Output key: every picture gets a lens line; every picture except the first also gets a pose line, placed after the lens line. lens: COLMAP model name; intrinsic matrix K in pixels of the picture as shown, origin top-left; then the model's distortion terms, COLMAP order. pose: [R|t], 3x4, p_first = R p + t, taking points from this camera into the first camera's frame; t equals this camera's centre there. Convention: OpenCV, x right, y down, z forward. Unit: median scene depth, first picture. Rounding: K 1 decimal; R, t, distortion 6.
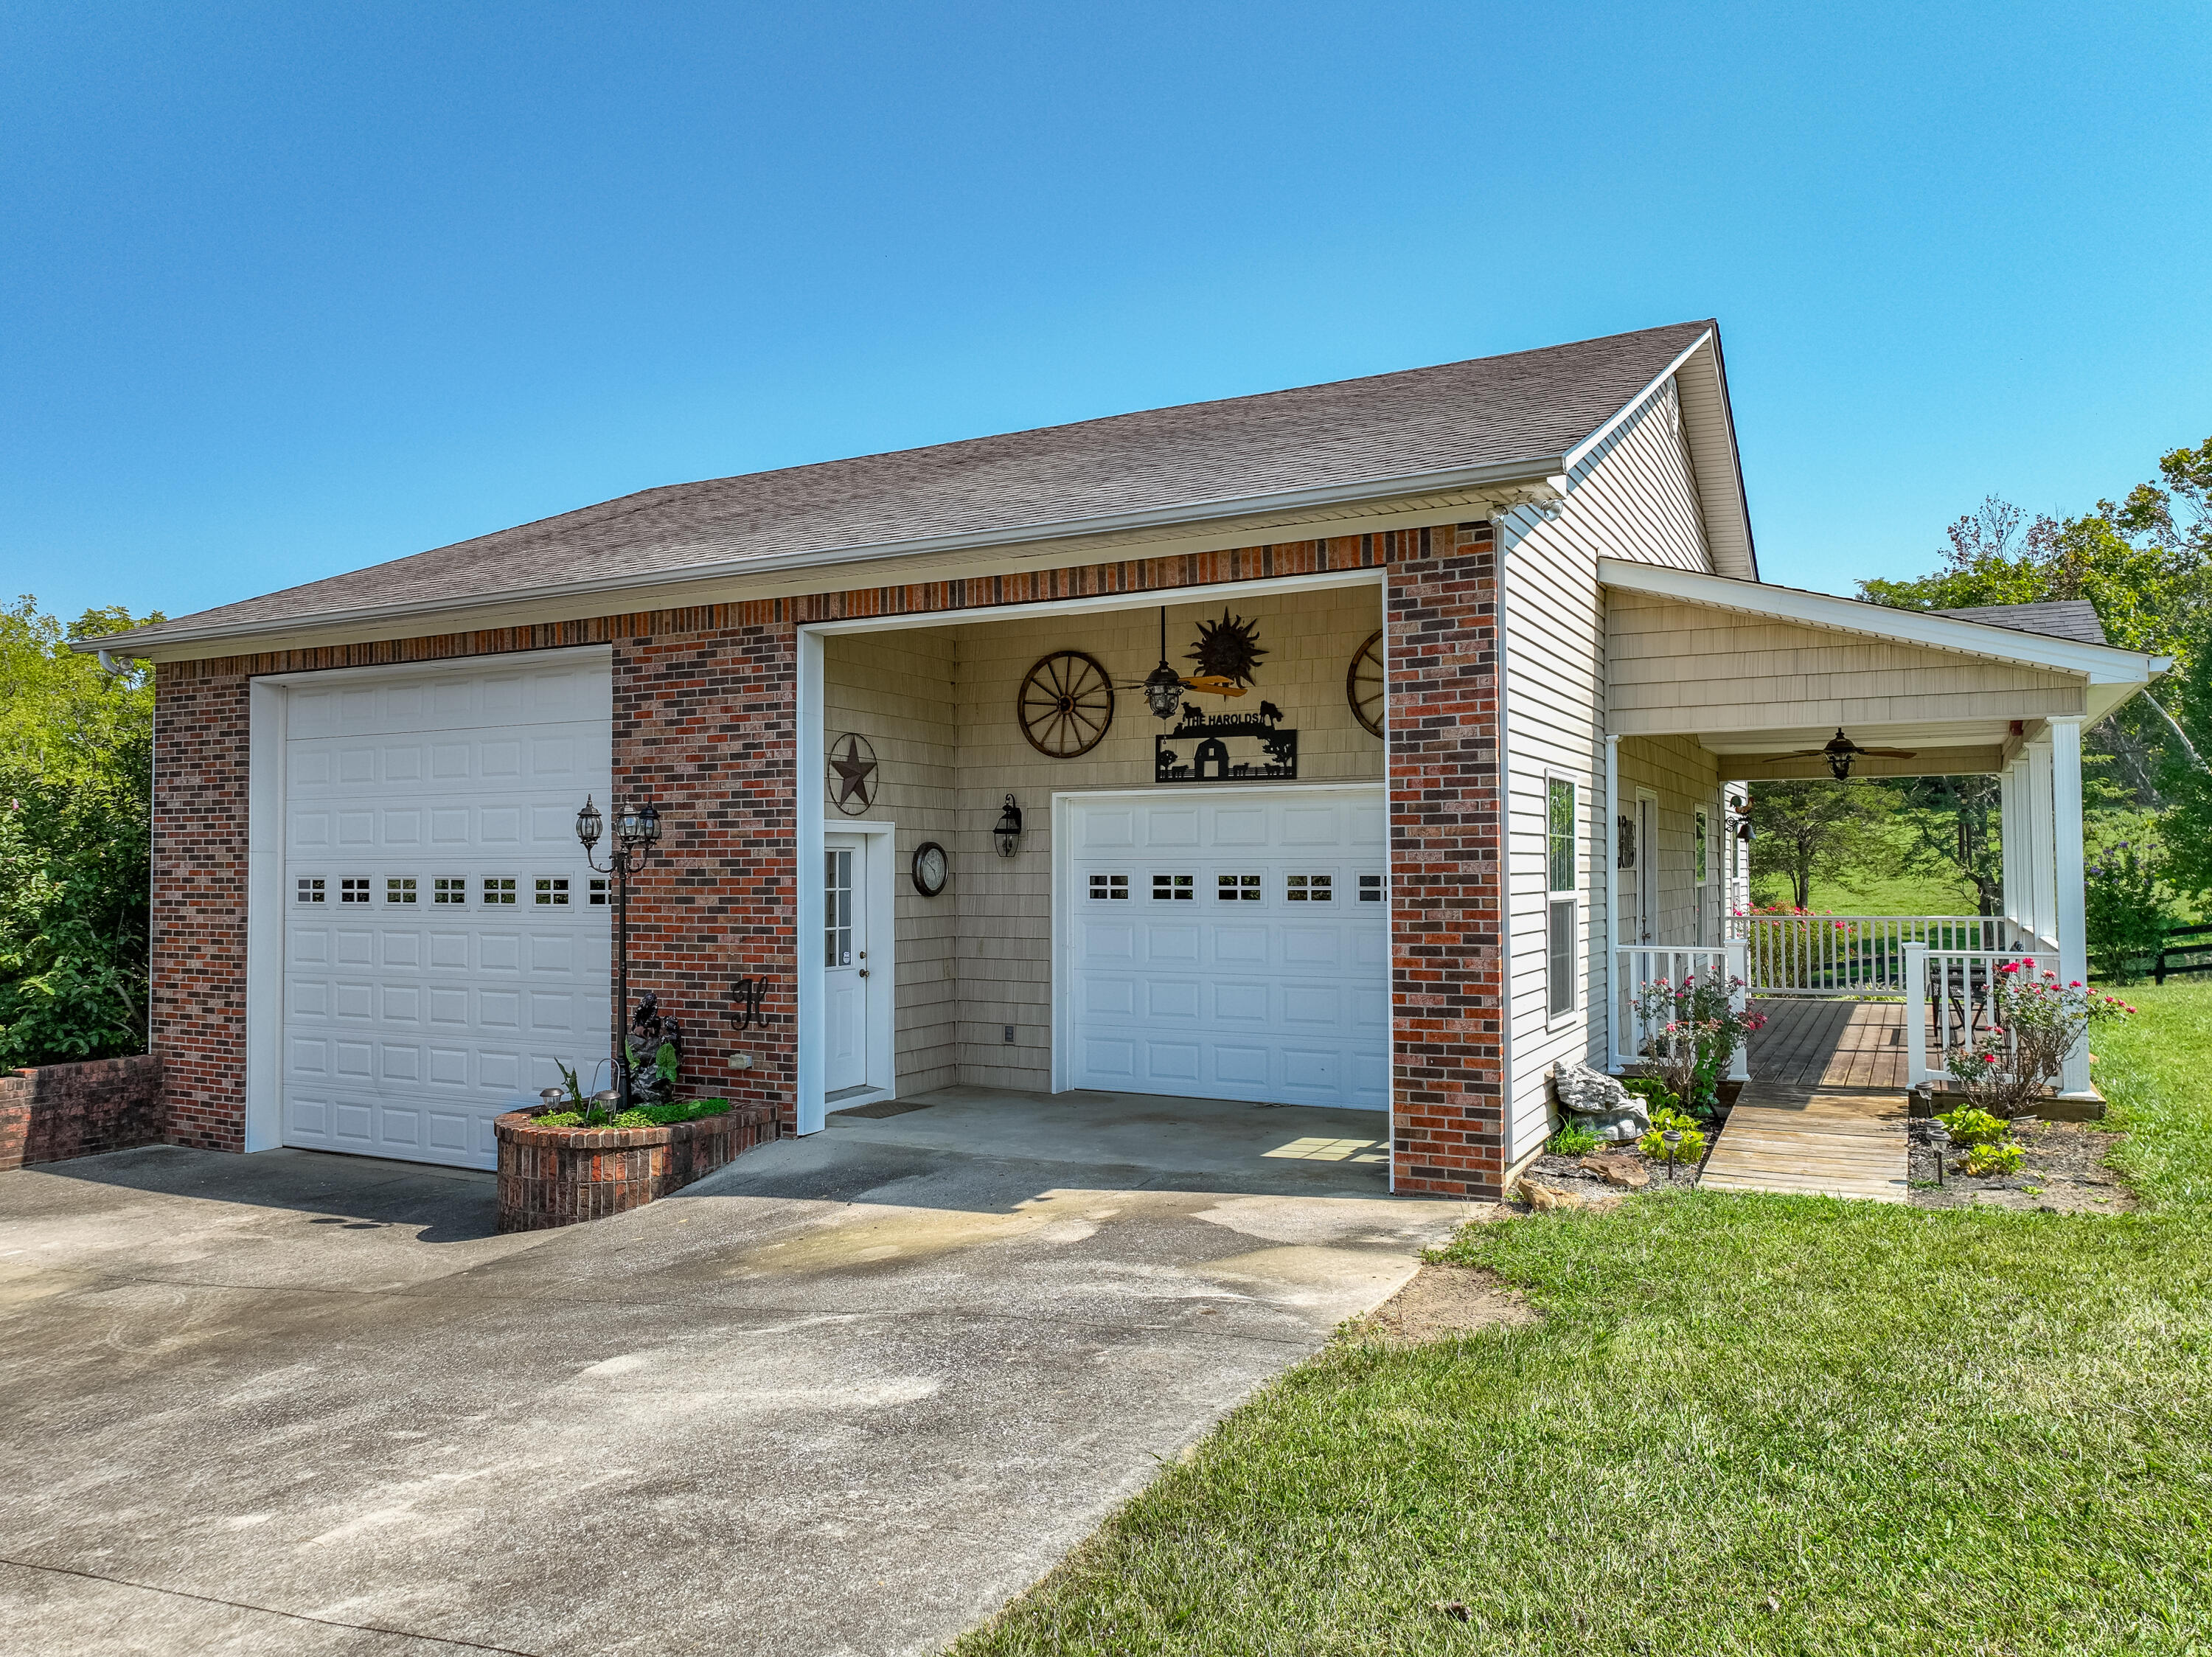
lens RADIAL K [[1543.7, 0, 1111.3], [0, 1543.7, 830.8], [0, 0, 1]] dist [0.004357, 0.002547]
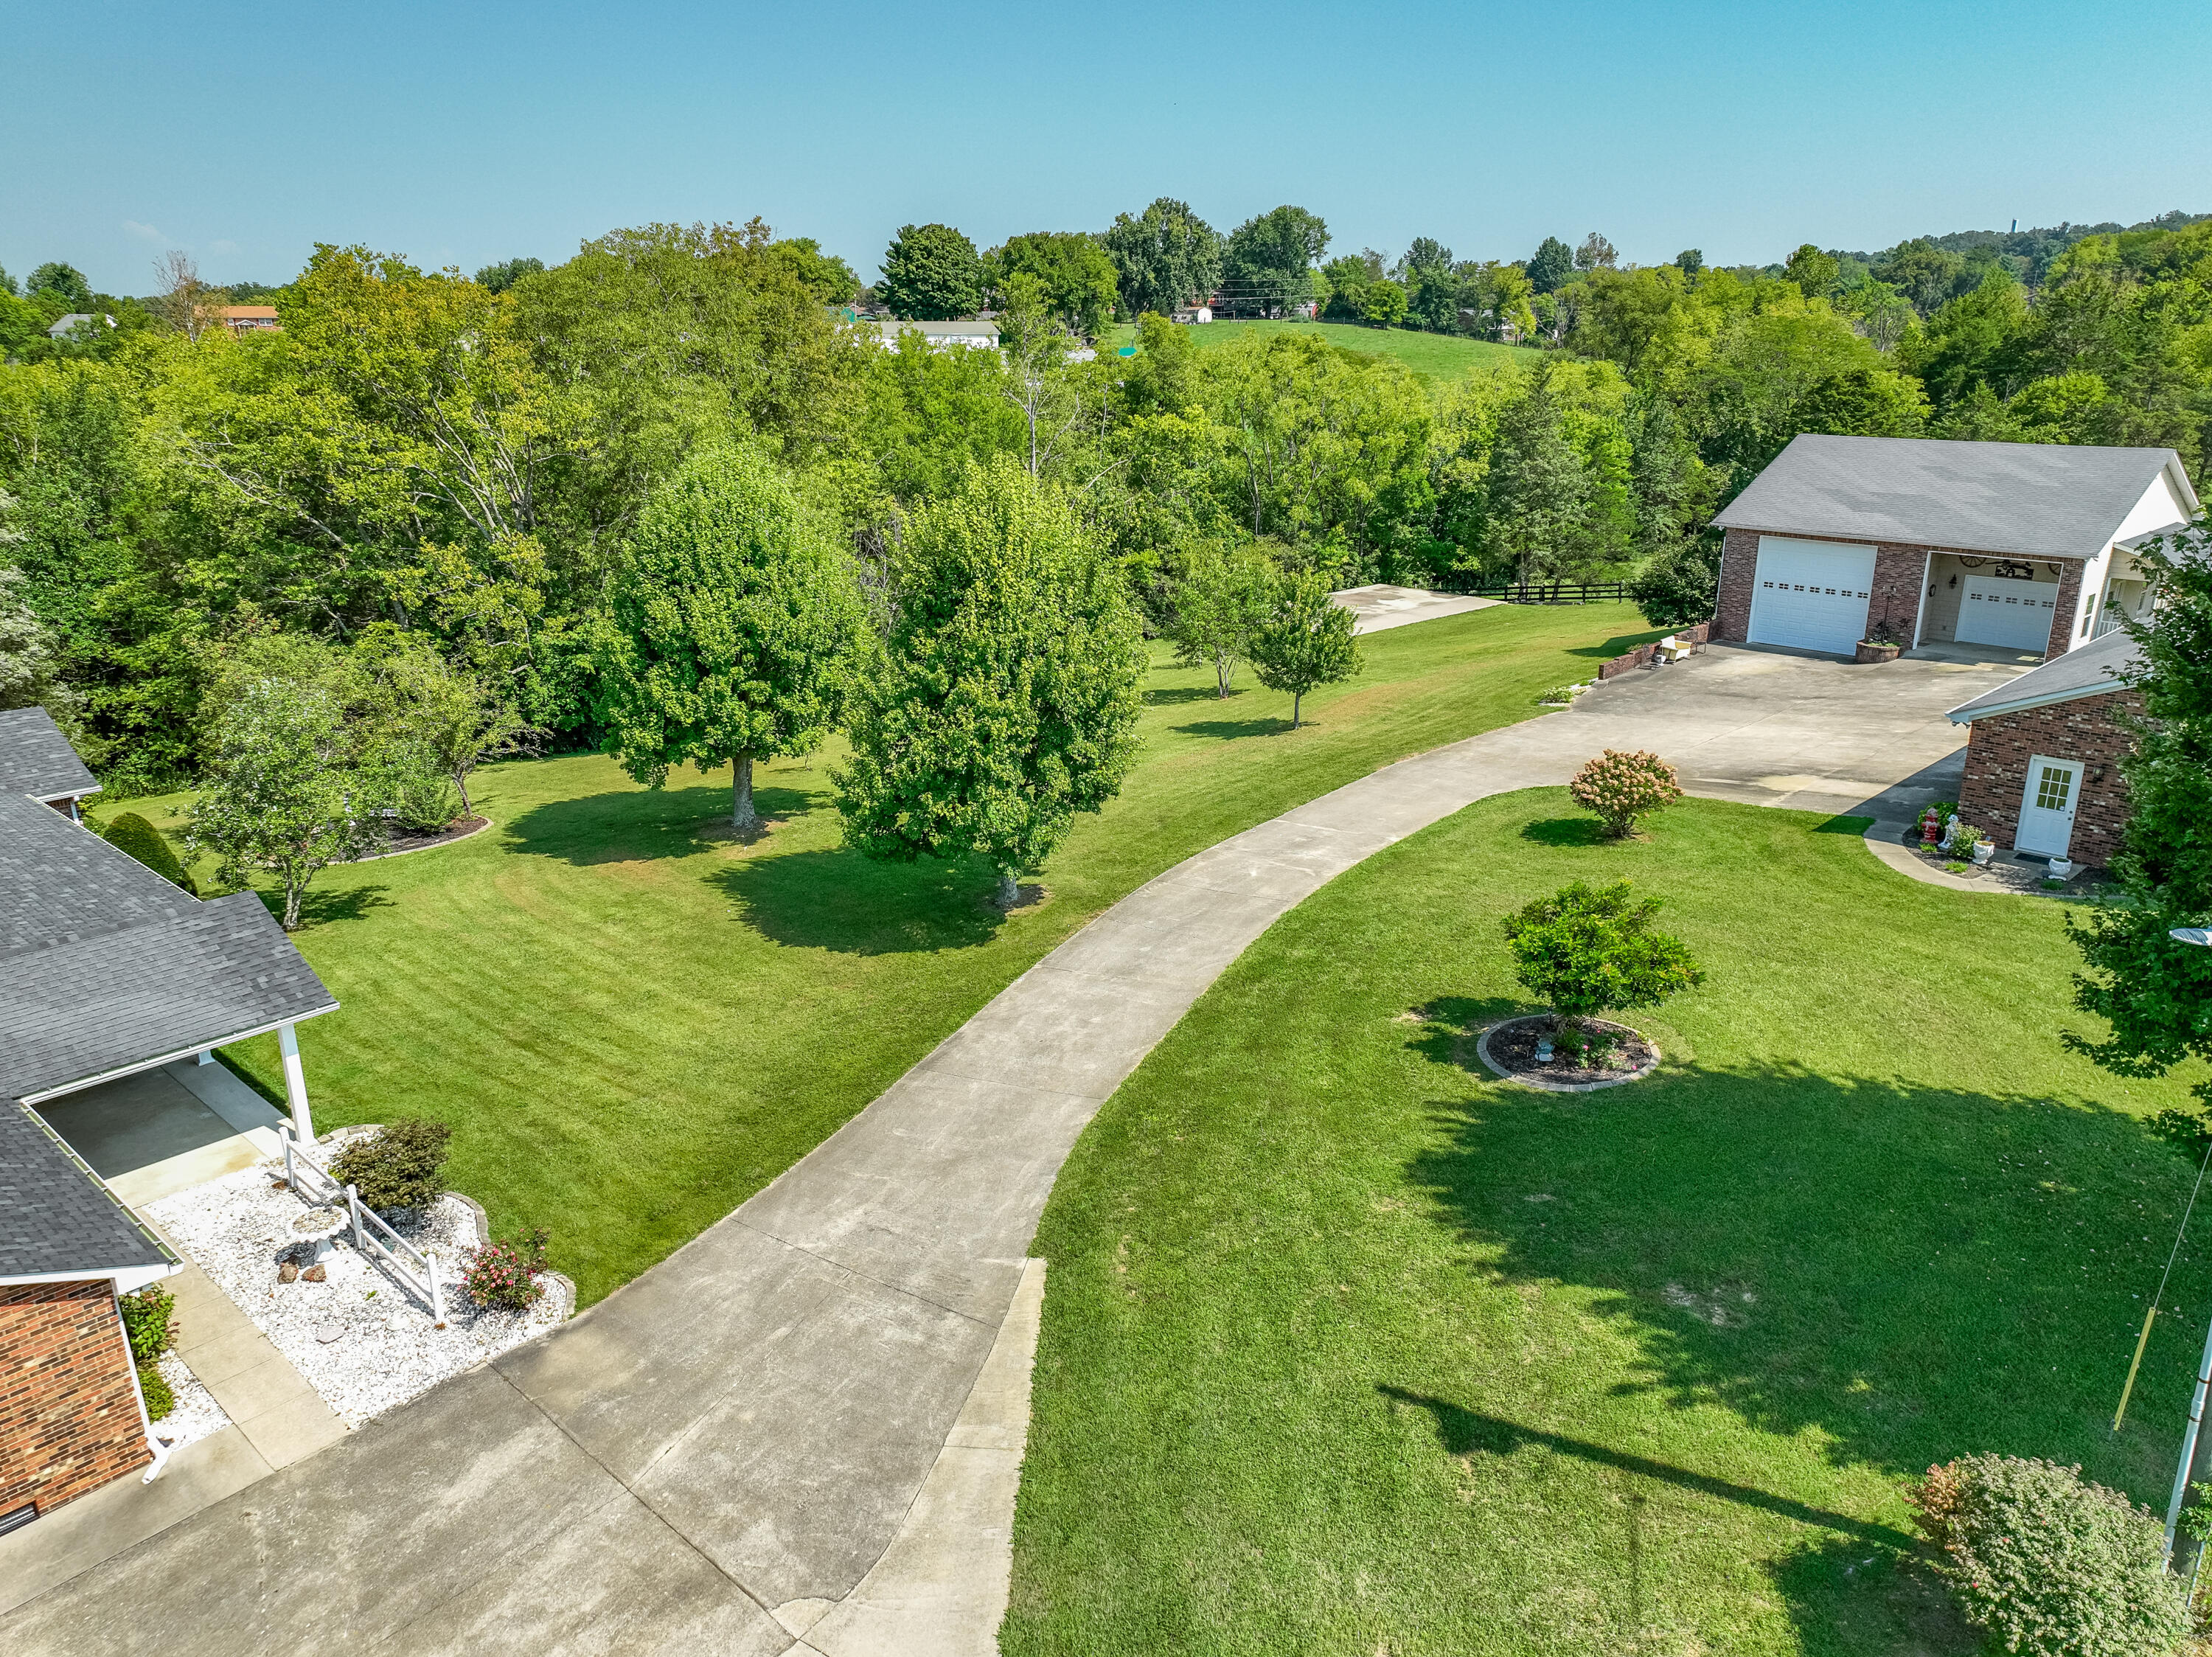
lens RADIAL K [[1543.7, 0, 1104.4], [0, 1543.7, 828.5], [0, 0, 1]] dist [0.004357, 0.002547]
pose [[0.952146, 0.097291, -0.289745, -1.084033], [0.005963, 0.941891, 0.335866, -0.883042], [0.305585, -0.321522, 0.896237, -4.144258]]
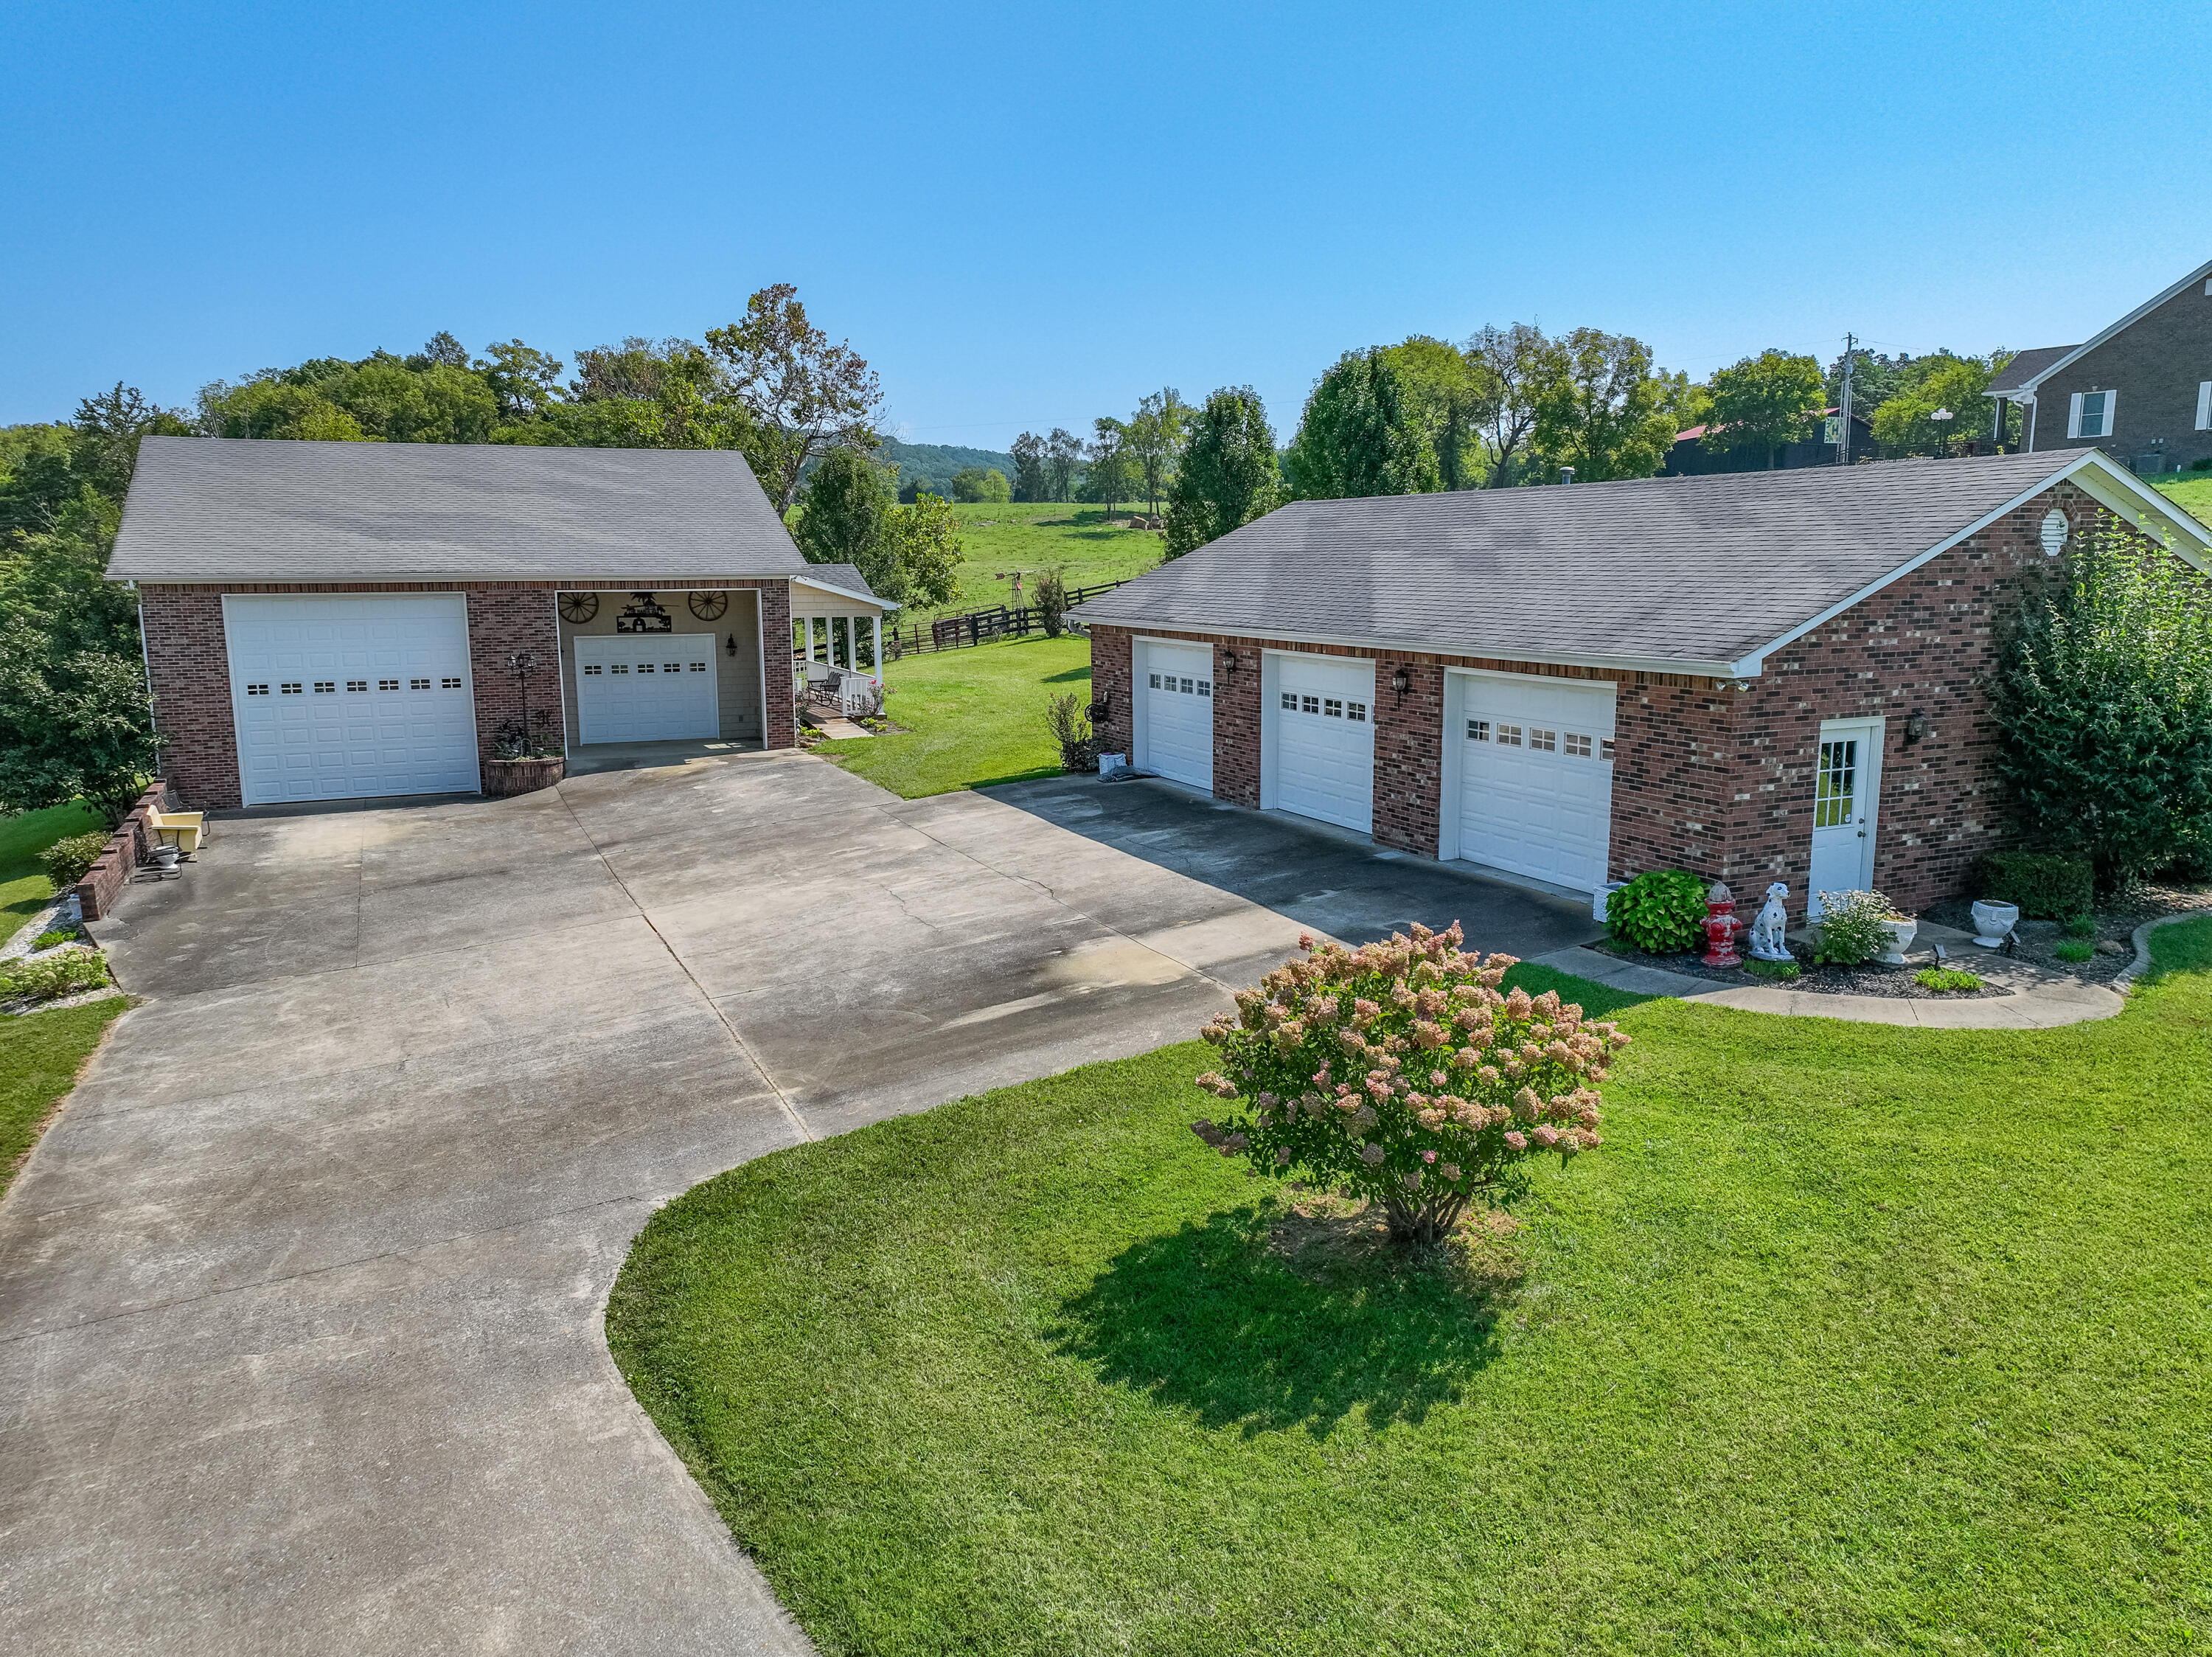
lens RADIAL K [[1543.7, 0, 1110.6], [0, 1543.7, 829.1], [0, 0, 1]] dist [0.004357, 0.002547]
pose [[0.607017, -0.135829, 0.782995, -1.726558], [-0.019618, 0.982423, 0.185634, -0.225931], [-0.794447, -0.128043, 0.593682, -1.485607]]
